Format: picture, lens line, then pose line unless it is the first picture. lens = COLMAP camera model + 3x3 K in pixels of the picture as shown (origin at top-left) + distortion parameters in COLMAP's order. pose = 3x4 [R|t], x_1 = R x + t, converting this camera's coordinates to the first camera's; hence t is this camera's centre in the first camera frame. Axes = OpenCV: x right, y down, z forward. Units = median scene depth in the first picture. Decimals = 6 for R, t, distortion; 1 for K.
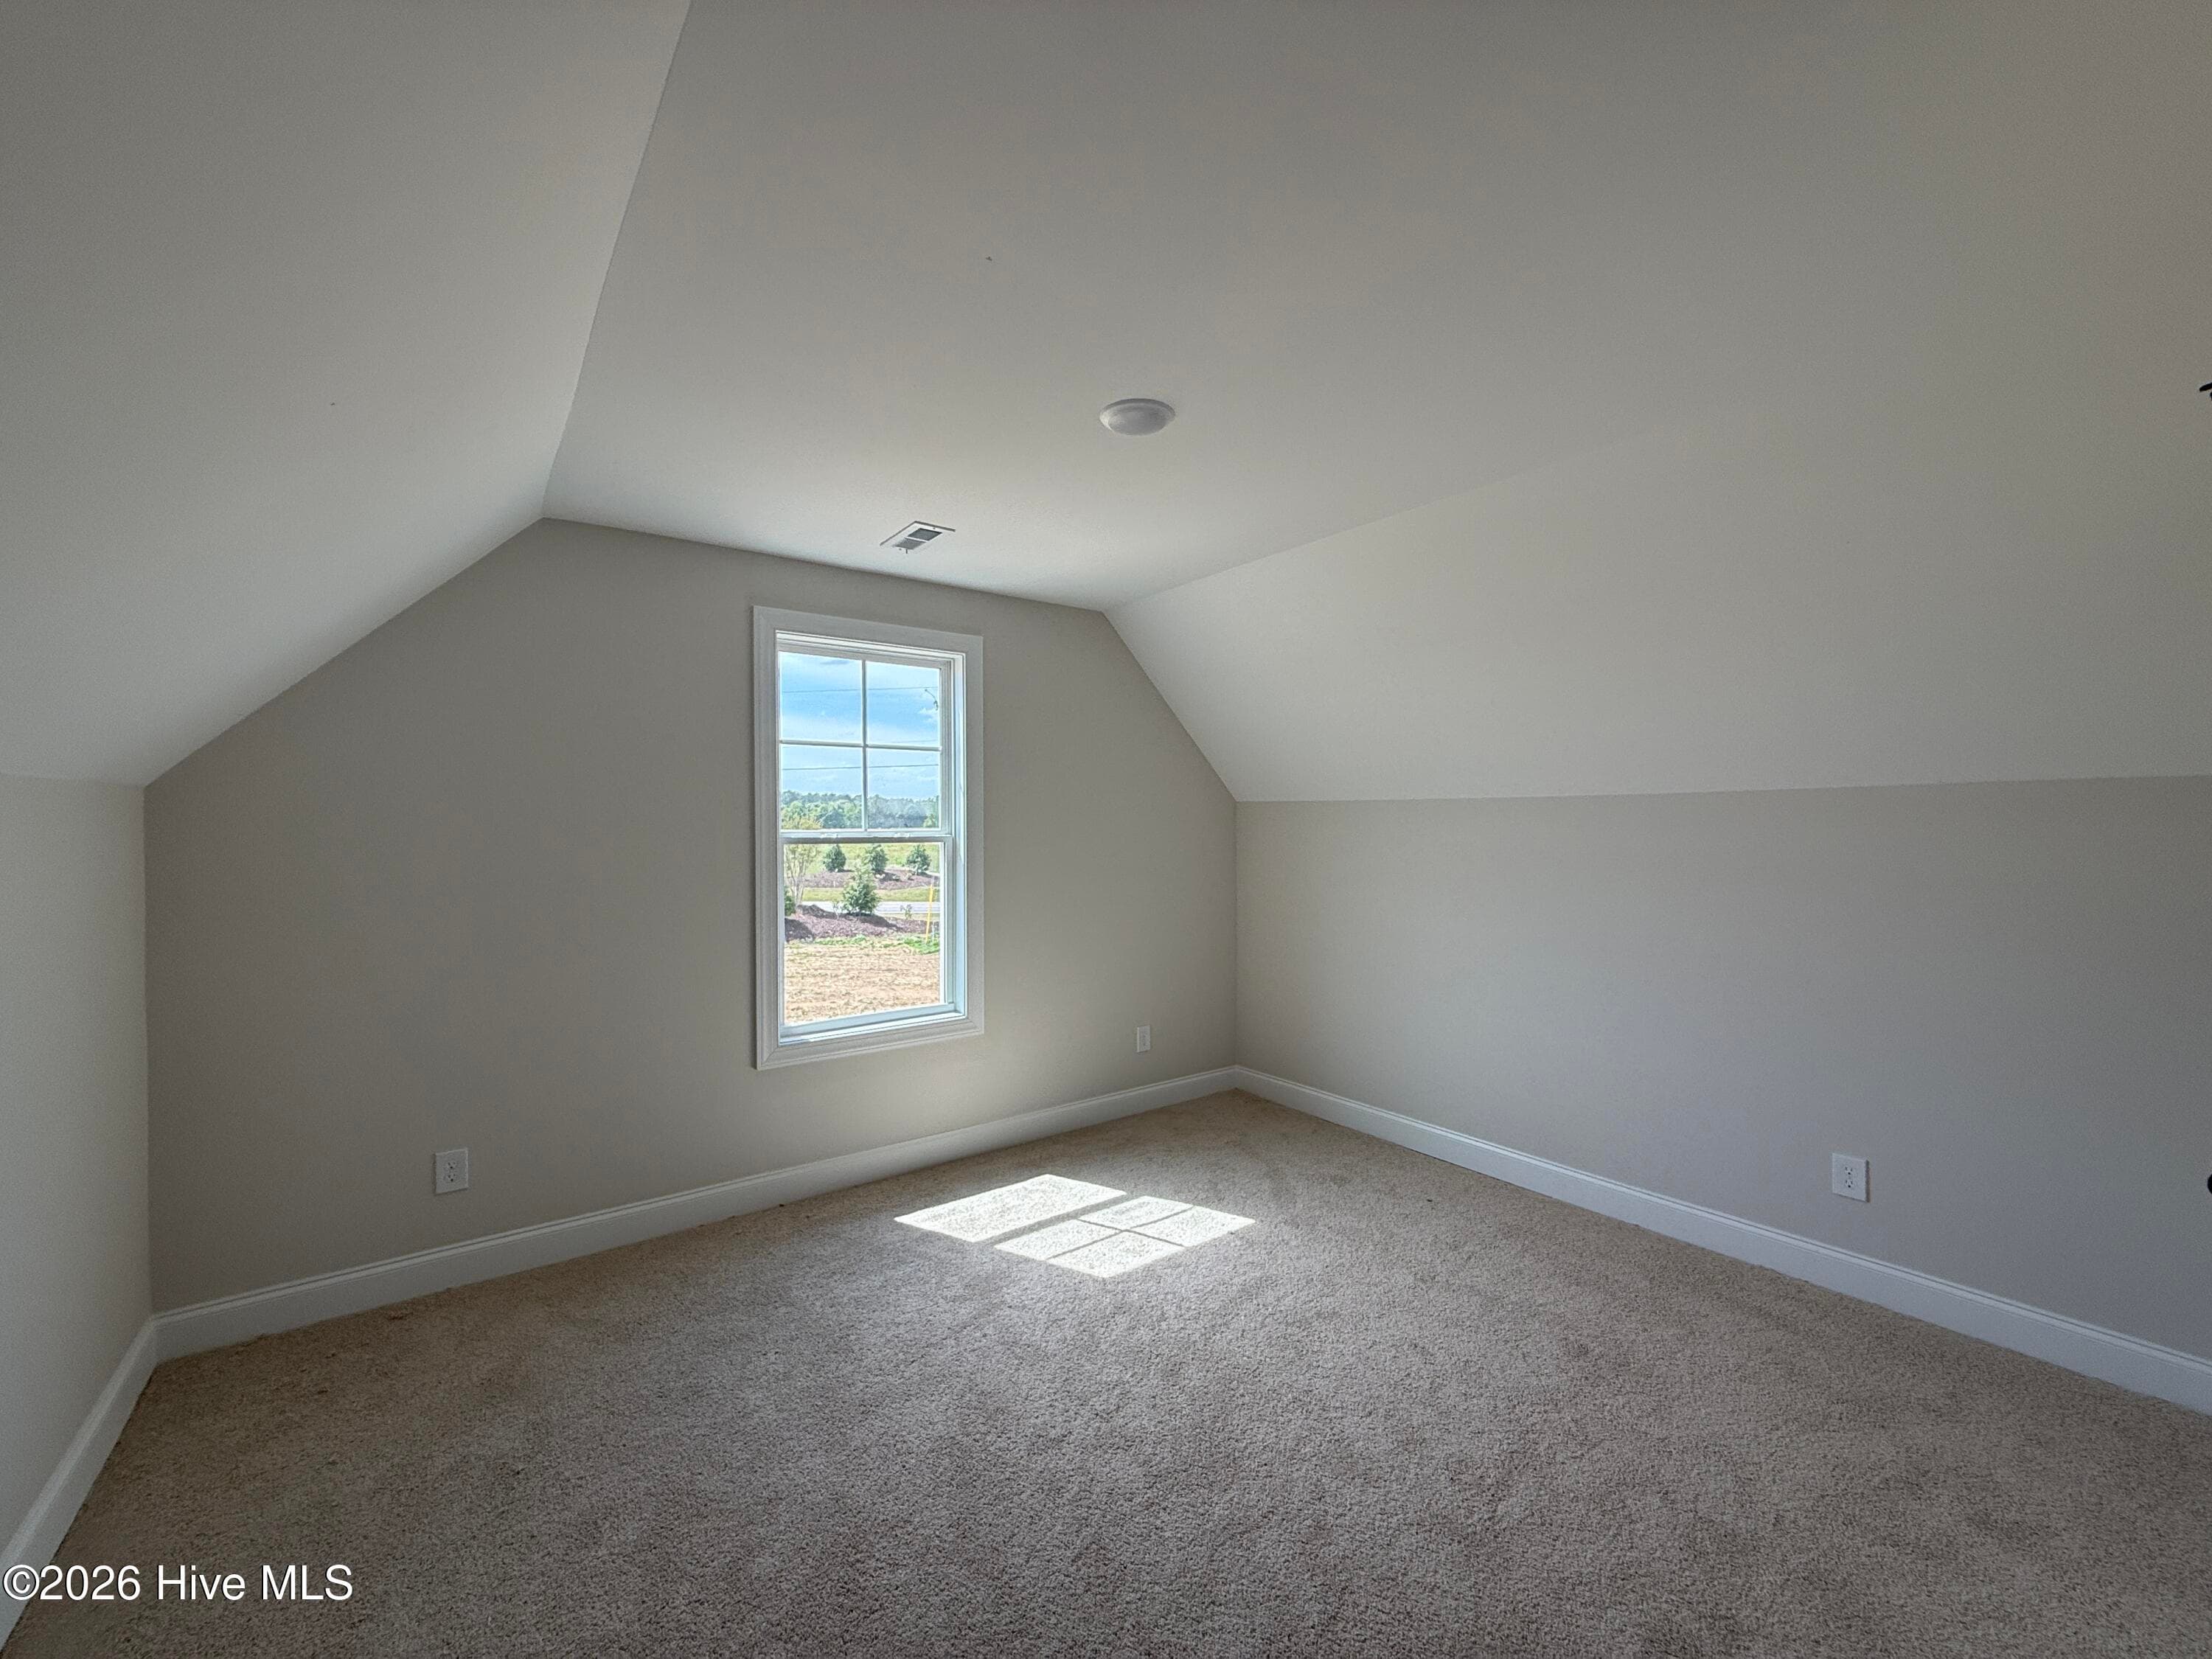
lens RADIAL K [[894.4, 0, 1103.9], [0, 894.4, 815.1], [0, 0, 1]] dist [0.016920, -0.001120]
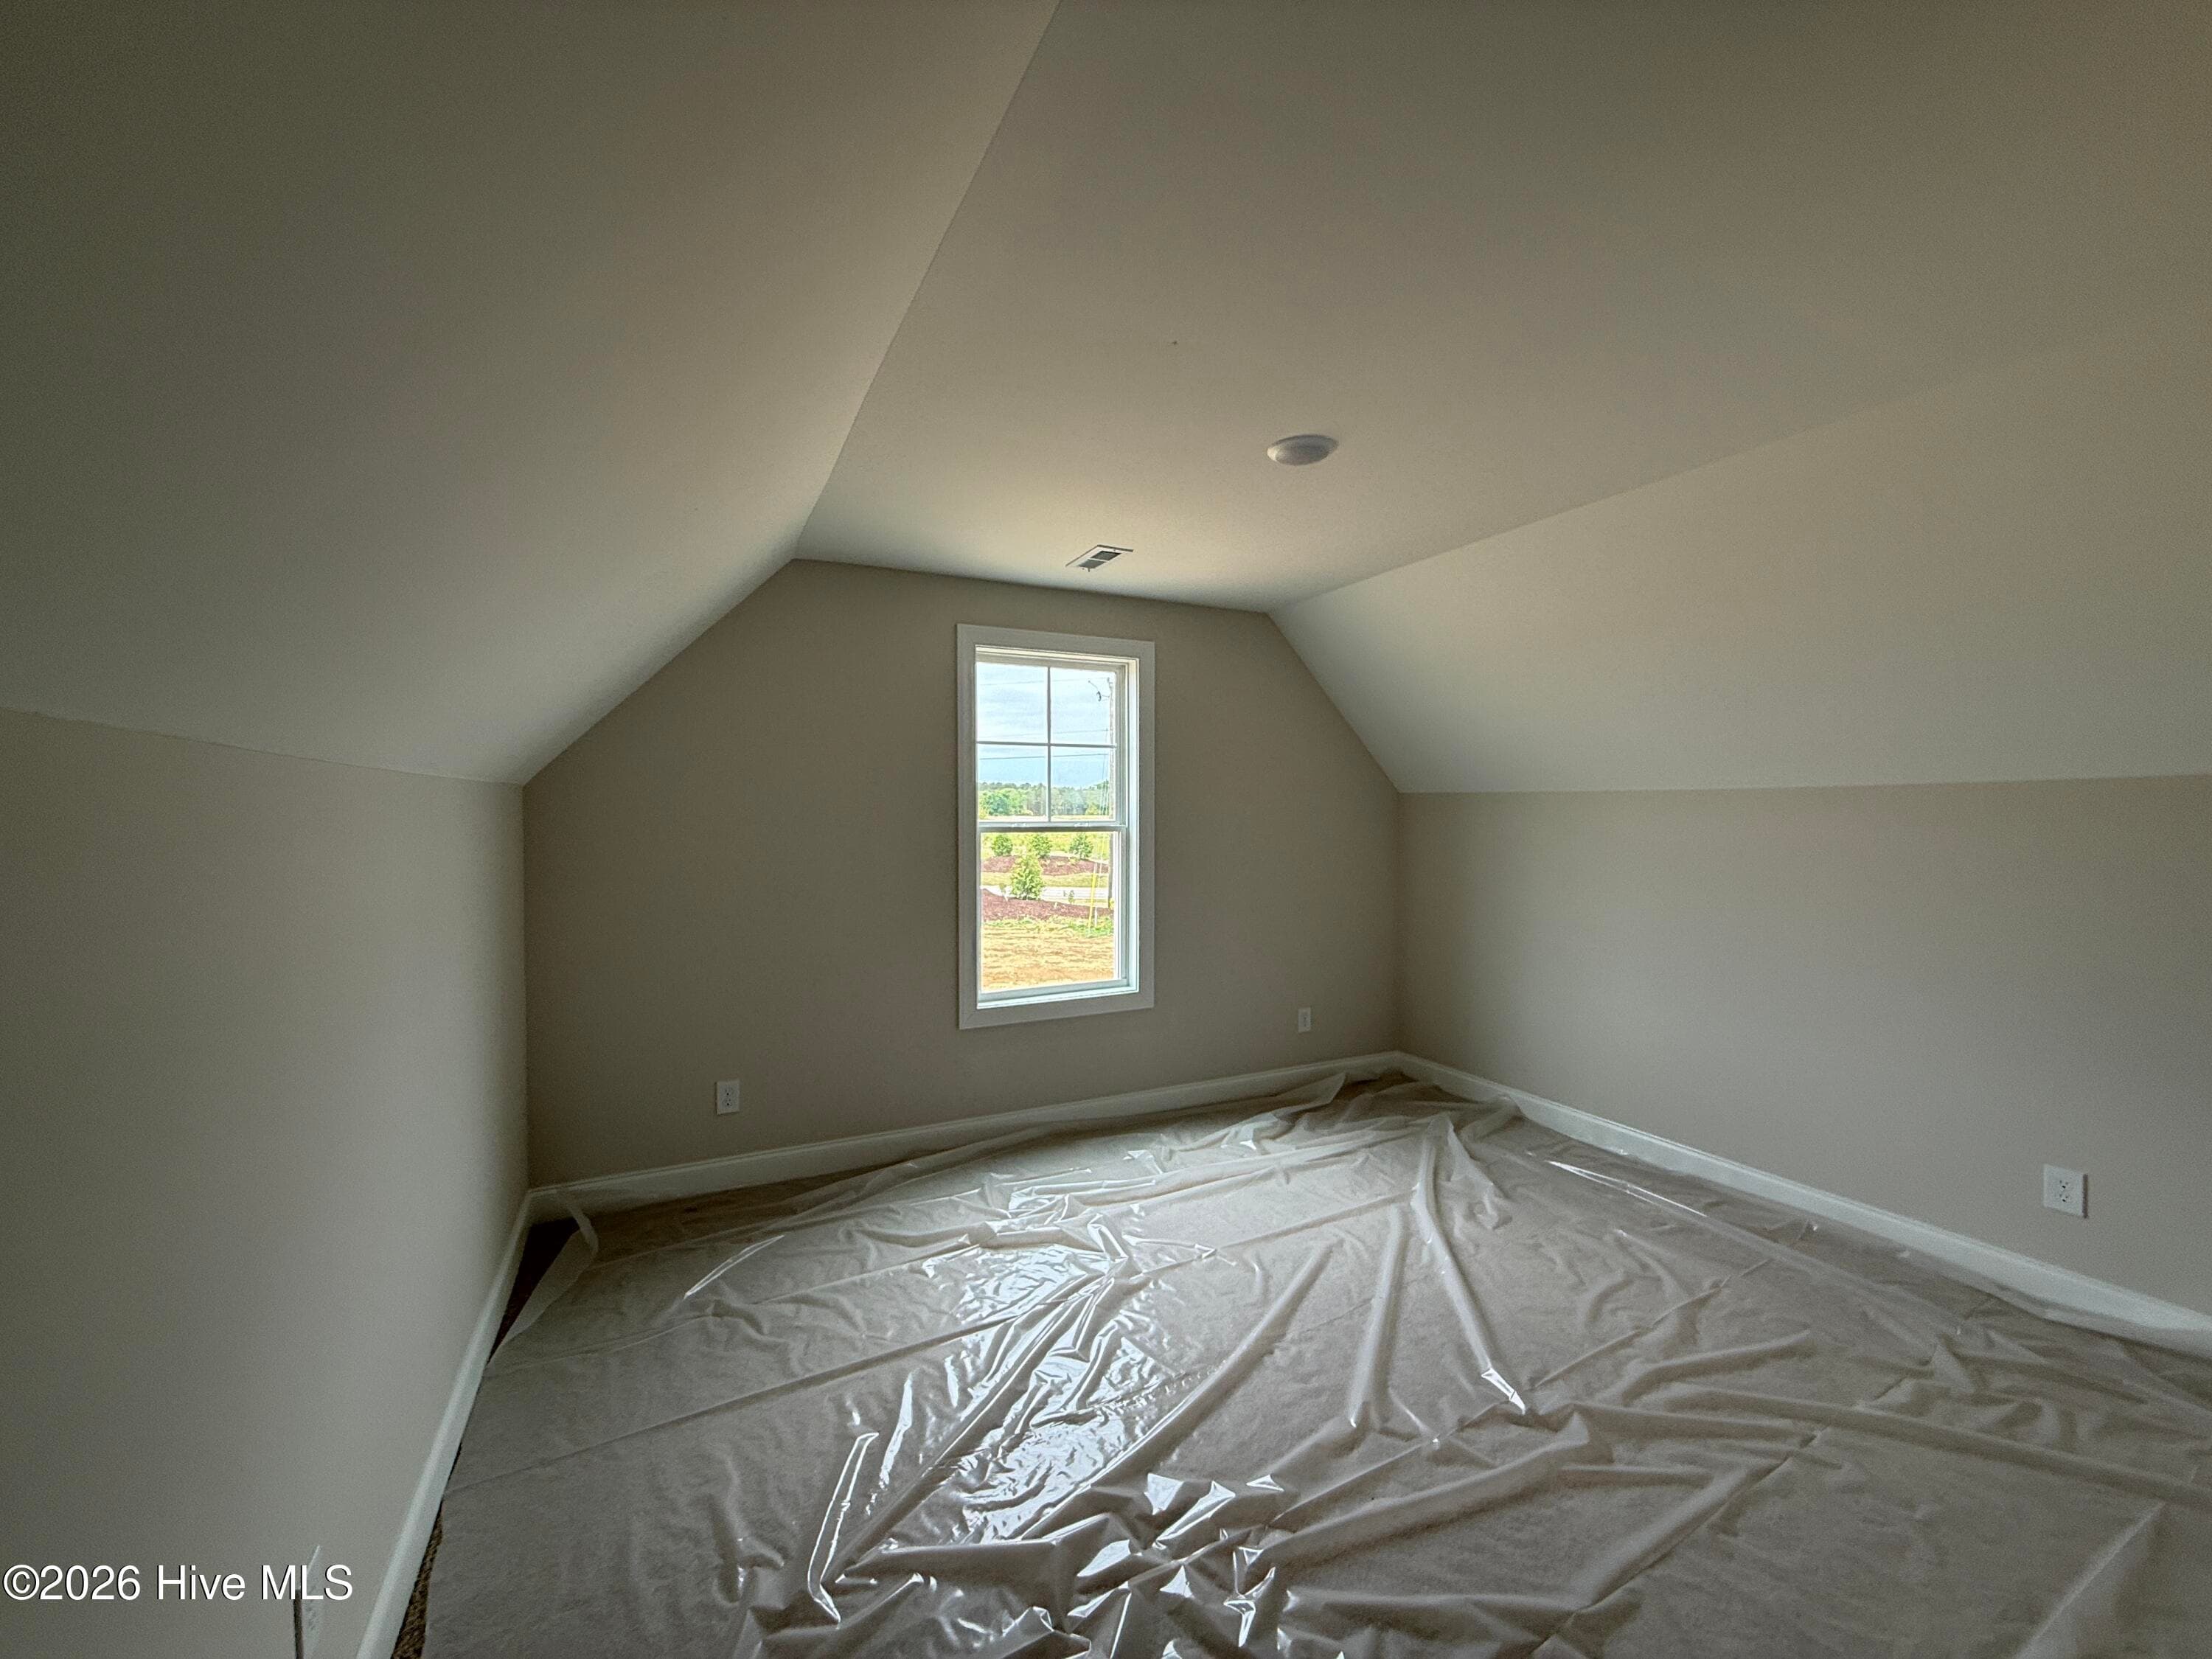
lens RADIAL K [[894.4, 0, 1113.1], [0, 894.4, 811.7], [0, 0, 1]] dist [0.016920, -0.001120]
pose [[0.985885, 0.003691, -0.167384, -0.004029], [-0.002018, 0.999946, 0.010162, -0.006957], [0.167413, -0.009680, 0.985839, -0.103958]]
